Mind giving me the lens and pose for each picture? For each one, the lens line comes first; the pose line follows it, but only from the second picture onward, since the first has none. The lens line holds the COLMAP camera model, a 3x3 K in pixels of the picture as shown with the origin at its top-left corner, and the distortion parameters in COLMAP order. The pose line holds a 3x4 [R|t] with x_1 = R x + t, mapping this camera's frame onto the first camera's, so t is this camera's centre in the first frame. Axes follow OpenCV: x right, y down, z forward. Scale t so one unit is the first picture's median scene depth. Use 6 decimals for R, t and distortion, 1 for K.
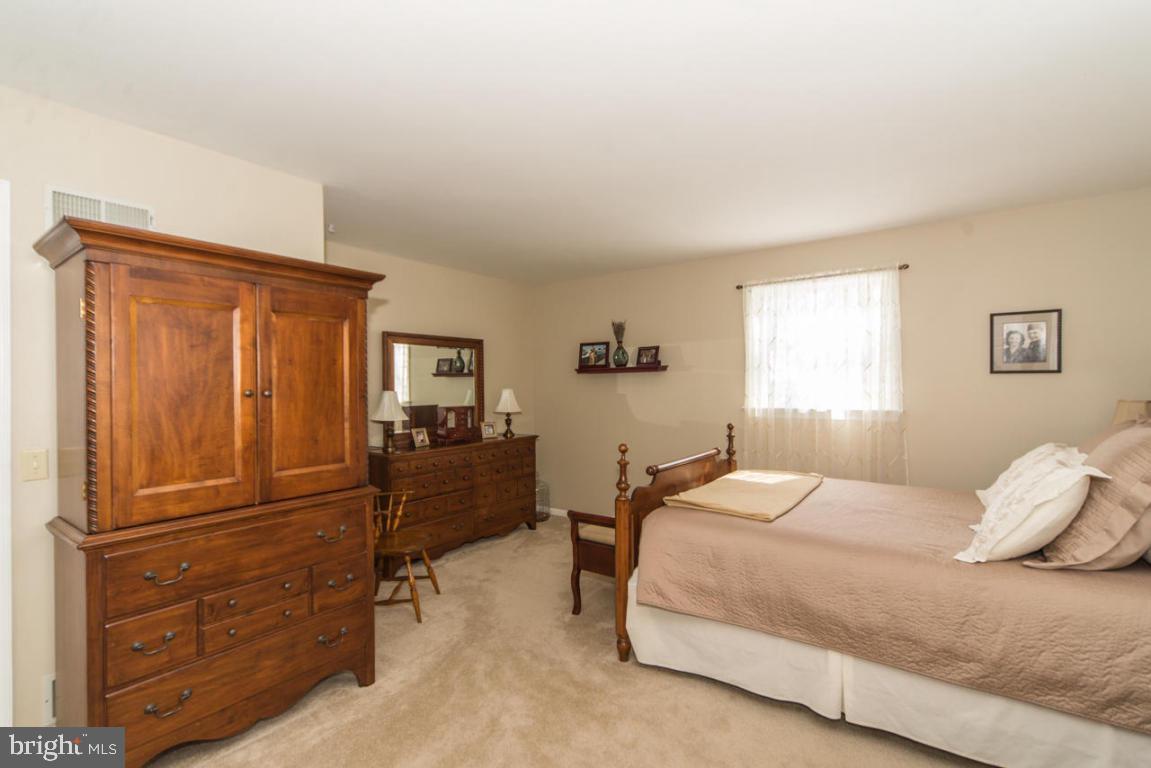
lens RADIAL K [[552.1, 0, 578.5], [0, 552.1, 388.5], [0, 0, 1]] dist [-0.001092, -0.000297]
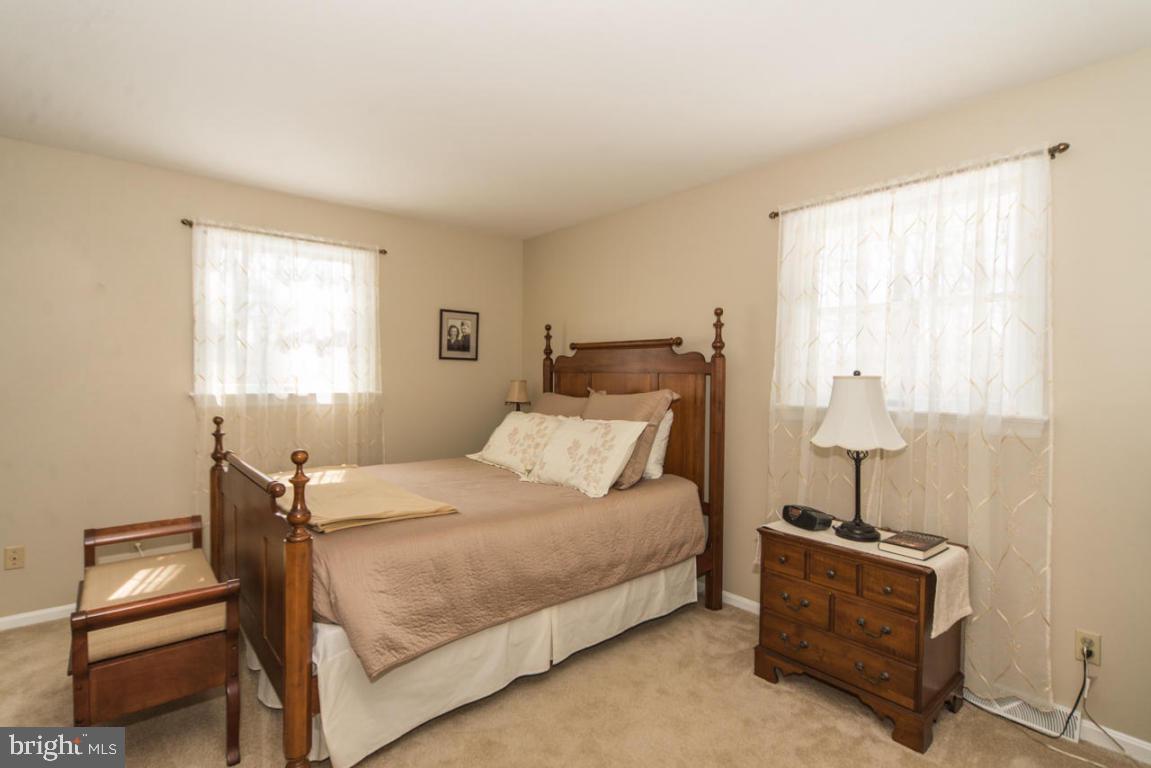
lens RADIAL K [[567.6, 0, 578.9], [0, 567.6, 383.0], [0, 0, 1]] dist [-0.002083, 0.000283]
pose [[0.190401, -0.005192, 0.981693, -0.421190], [-0.007226, 0.999952, 0.006690, 0.014982], [-0.981680, -0.008367, 0.190355, 0.490735]]
